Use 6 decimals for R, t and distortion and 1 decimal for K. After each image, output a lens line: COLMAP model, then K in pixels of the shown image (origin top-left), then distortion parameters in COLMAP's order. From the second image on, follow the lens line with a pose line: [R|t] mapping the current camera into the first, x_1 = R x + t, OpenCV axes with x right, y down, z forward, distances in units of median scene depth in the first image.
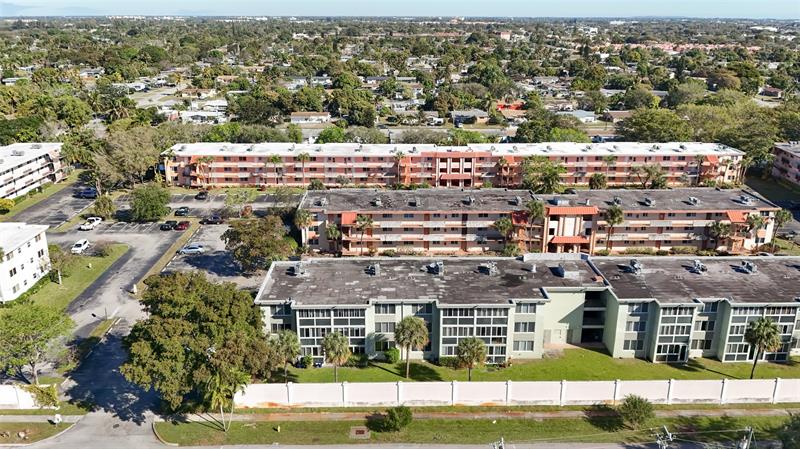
lens RADIAL K [[603.2, 0, 400.0], [0, 603.2, 224.5], [0, 0, 1]] dist [0.084695, -0.168760]
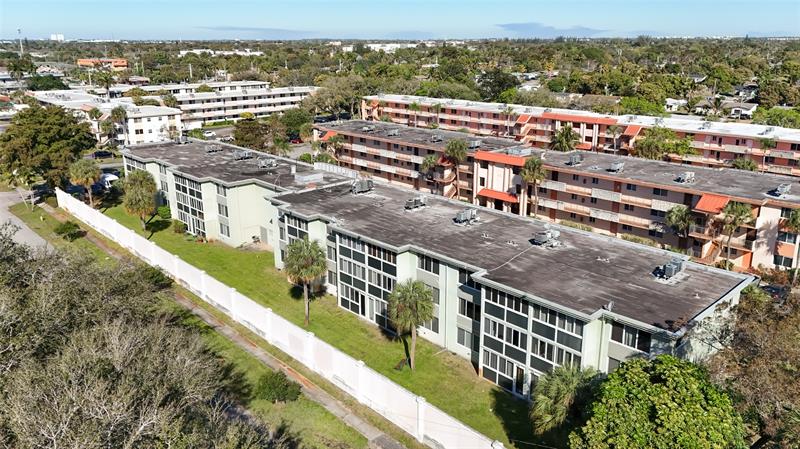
lens RADIAL K [[603.2, 0, 400.0], [0, 603.2, 224.5], [0, 0, 1]] dist [0.084695, -0.168760]
pose [[0.672189, 0.210809, -0.709734, 0.767953], [-0.233624, 0.970026, 0.066858, 0.039401], [0.702554, 0.120870, 0.701290, 0.350569]]
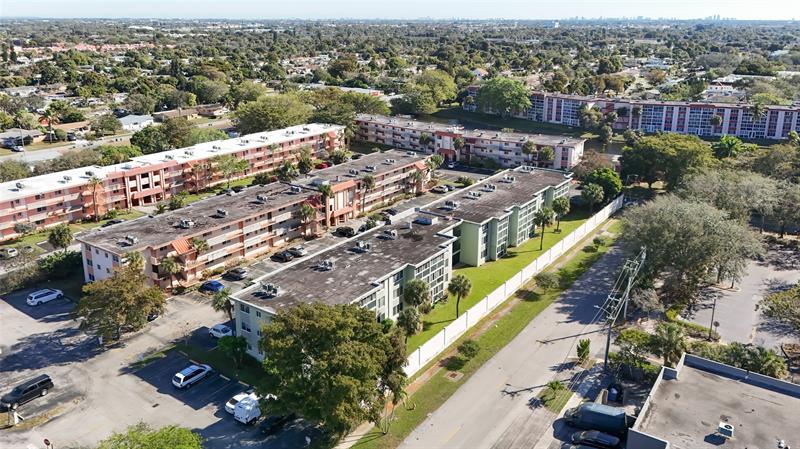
lens RADIAL K [[603.2, 0, 400.0], [0, 603.2, 224.5], [0, 0, 1]] dist [0.084695, -0.168760]
pose [[0.593582, -0.260910, 0.761306, -0.556471], [0.261368, 0.957207, 0.124263, -0.066977], [-0.761149, 0.125220, 0.636374, 0.168613]]
